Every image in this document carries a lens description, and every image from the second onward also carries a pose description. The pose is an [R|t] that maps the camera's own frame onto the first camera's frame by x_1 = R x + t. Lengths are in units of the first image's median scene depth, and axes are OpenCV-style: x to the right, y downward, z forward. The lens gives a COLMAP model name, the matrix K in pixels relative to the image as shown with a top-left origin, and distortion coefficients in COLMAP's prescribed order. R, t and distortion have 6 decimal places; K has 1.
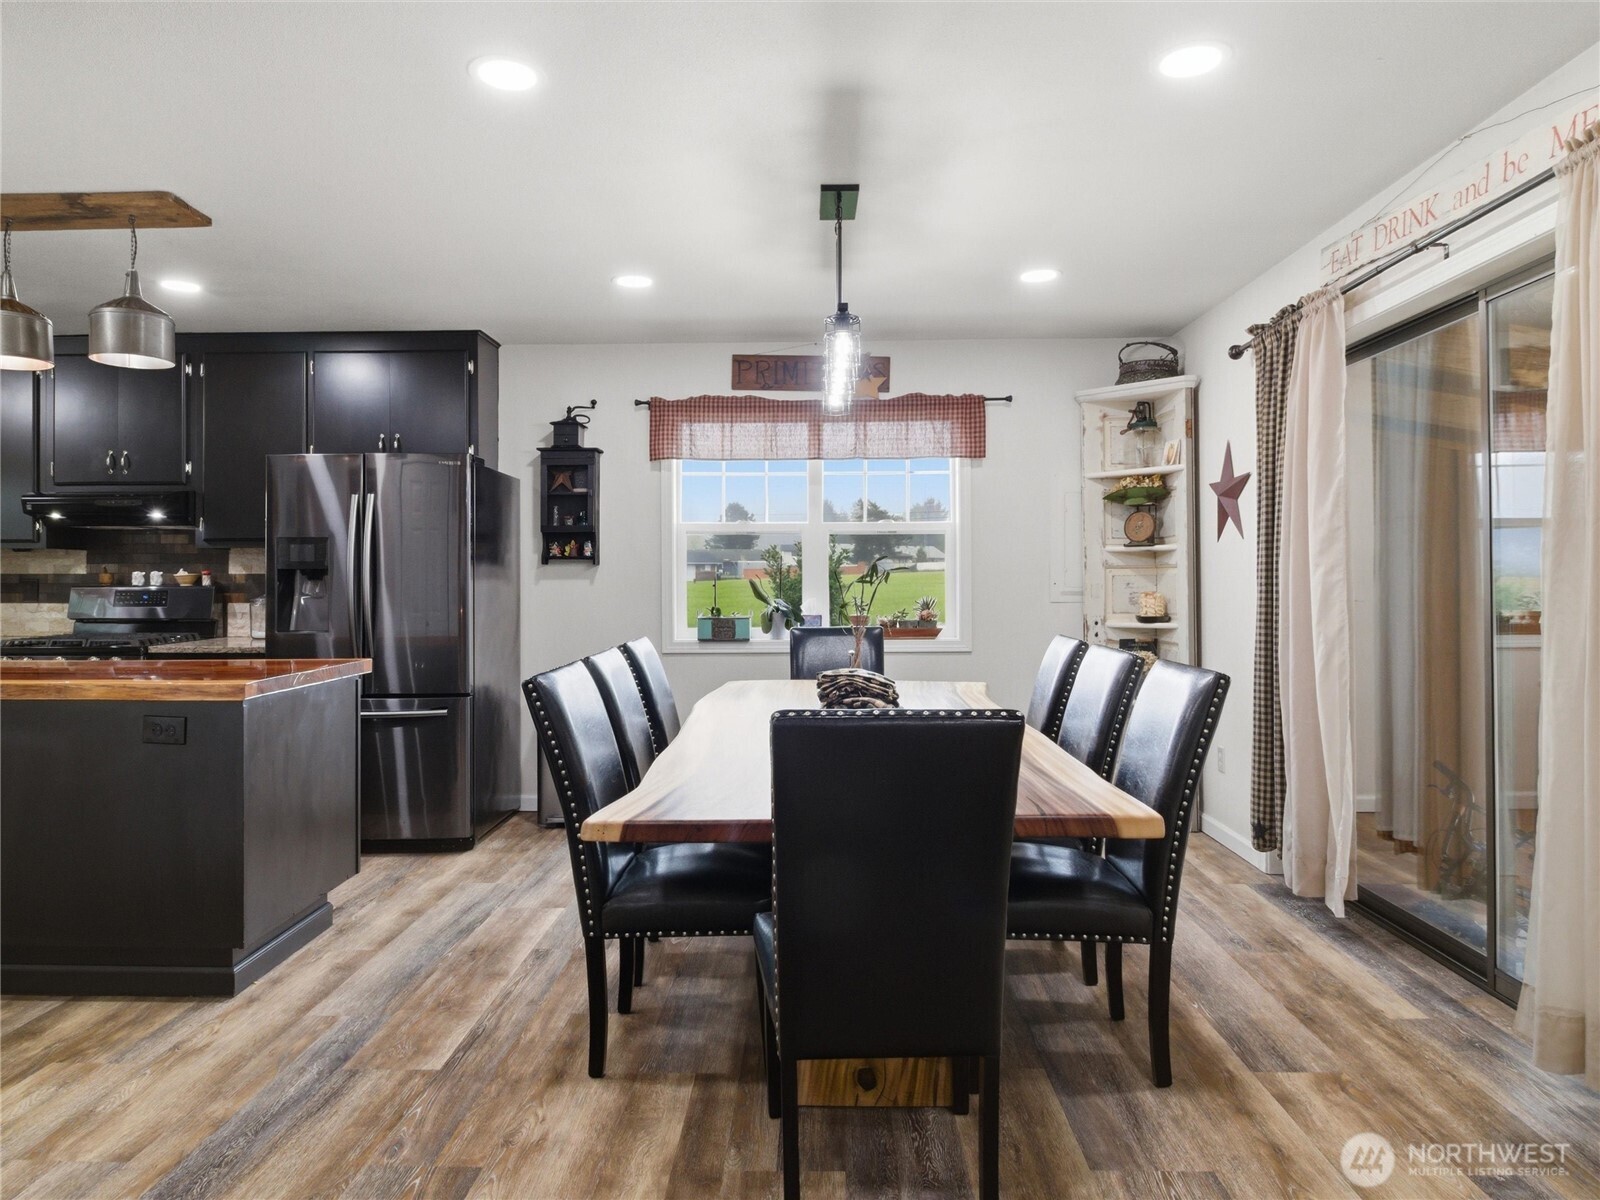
lens RADIAL K [[1067.8, 0, 792.2], [0, 1067.8, 584.2], [0, 0, 1]] dist [0.038692, -0.052238]
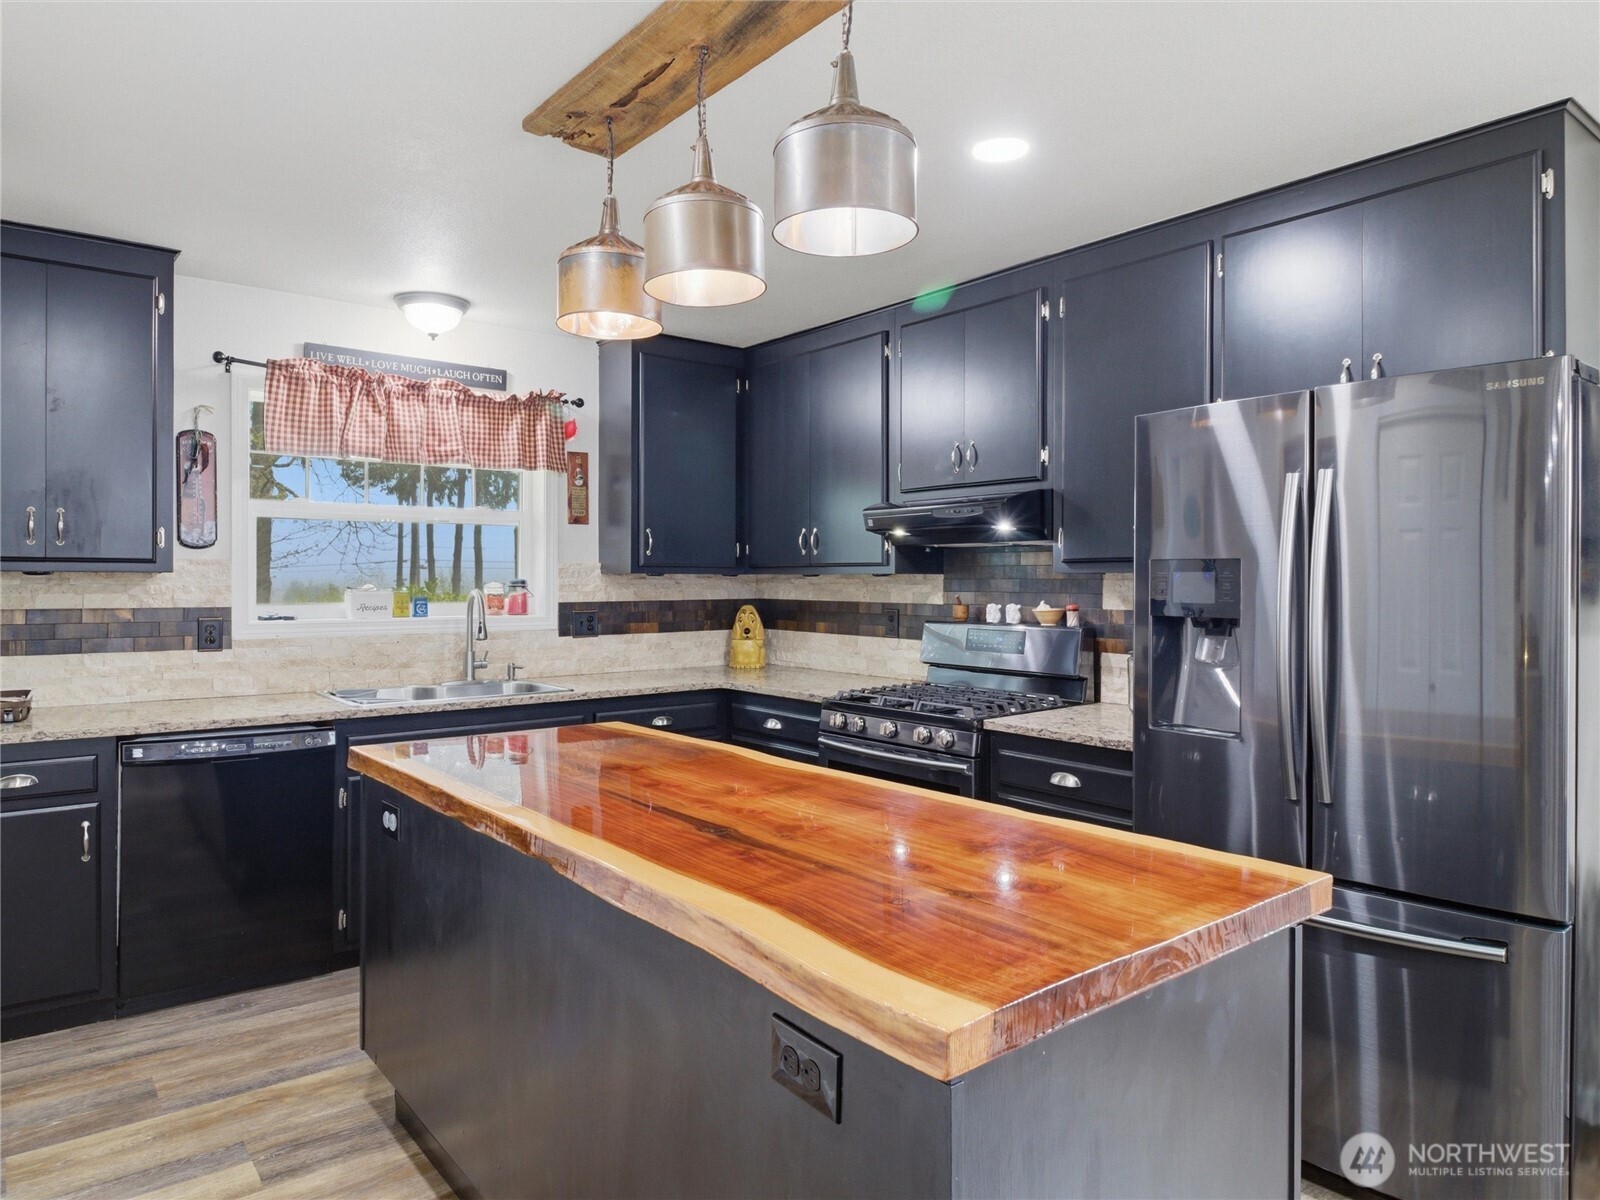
lens RADIAL K [[1067.8, 0, 792.2], [0, 1067.8, 584.2], [0, 0, 1]] dist [0.038692, -0.052238]
pose [[0.677460, 0.003109, -0.735553, -0.169219], [-0.003298, 0.999994, 0.001189, -0.026816], [0.735552, 0.001620, 0.677466, 0.420153]]
